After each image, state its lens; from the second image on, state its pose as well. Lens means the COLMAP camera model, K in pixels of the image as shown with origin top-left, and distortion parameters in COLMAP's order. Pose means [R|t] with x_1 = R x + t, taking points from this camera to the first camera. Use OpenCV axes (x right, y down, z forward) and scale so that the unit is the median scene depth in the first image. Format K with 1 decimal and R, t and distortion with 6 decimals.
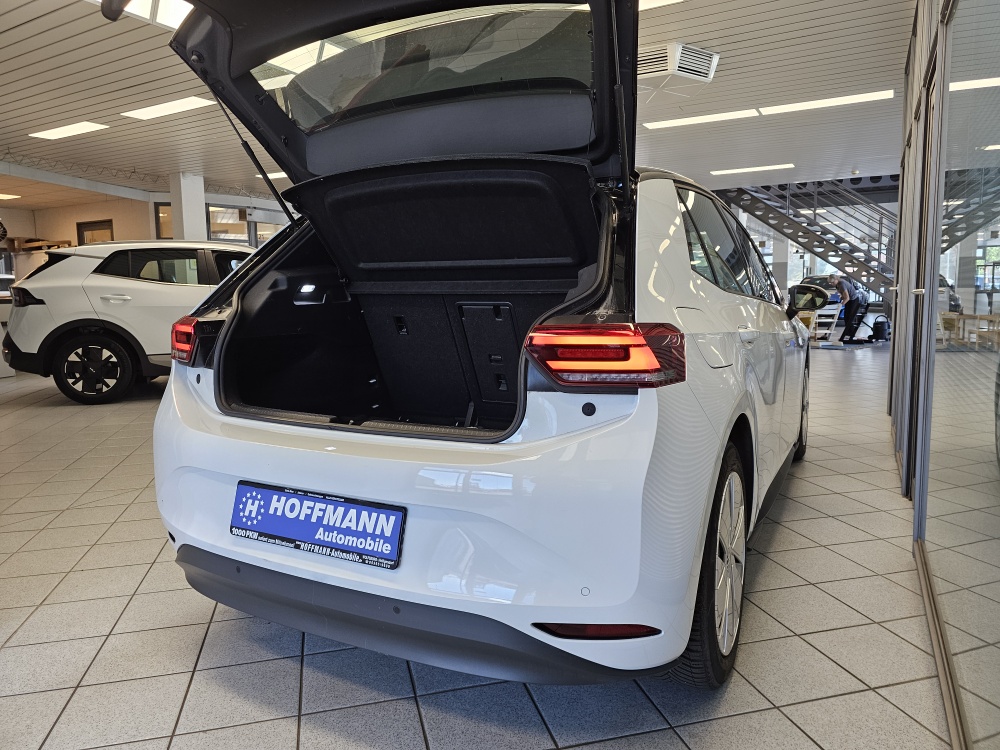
lens RADIAL K [[666.3, 0, 503.0], [0, 666.3, 369.6], [0, 0, 1]] dist [0.075502, -0.087724]
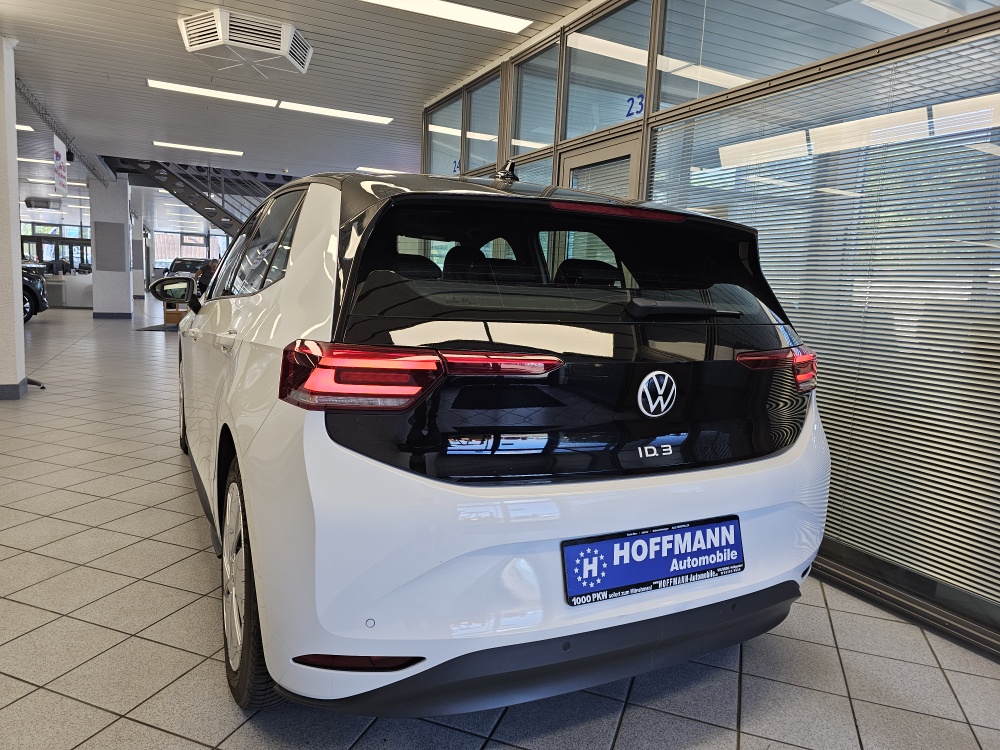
lens RADIAL K [[676.2, 0, 500.0], [0, 676.2, 375.0], [0, 0, 1]] dist [0.045128, -0.056354]
pose [[0.576096, -0.074329, 0.813996, -1.193308], [0.044600, 0.997232, 0.059496, -0.105114], [-0.816165, 0.002029, 0.577816, 0.616410]]
